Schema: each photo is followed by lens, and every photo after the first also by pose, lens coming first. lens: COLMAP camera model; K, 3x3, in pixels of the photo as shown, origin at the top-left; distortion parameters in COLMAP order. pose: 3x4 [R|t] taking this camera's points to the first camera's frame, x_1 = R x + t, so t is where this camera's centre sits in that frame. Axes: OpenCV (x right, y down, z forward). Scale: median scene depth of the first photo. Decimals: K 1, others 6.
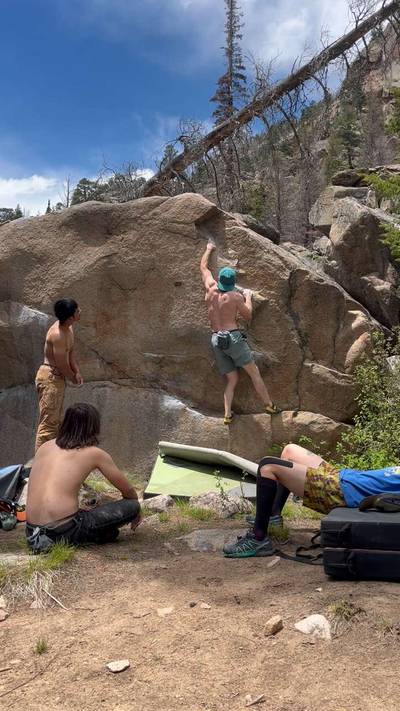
lens RADIAL K [[485.7, 0, 181.6], [0, 485.7, 356.9], [0, 0, 1]] dist [0.066022, -0.104313]
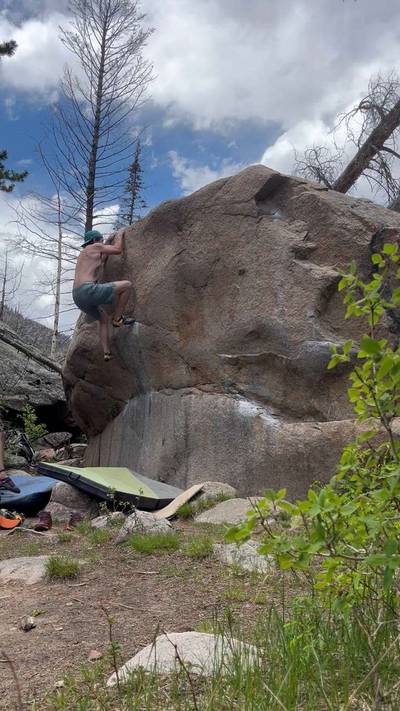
lens RADIAL K [[485.7, 0, 181.6], [0, 485.7, 356.9], [0, 0, 1]] dist [0.066022, -0.104313]
pose [[0.899740, -0.069479, -0.430860, 0.251138], [0.059752, 0.997561, -0.036087, 0.025468], [0.432317, 0.006725, 0.901697, 0.163915]]
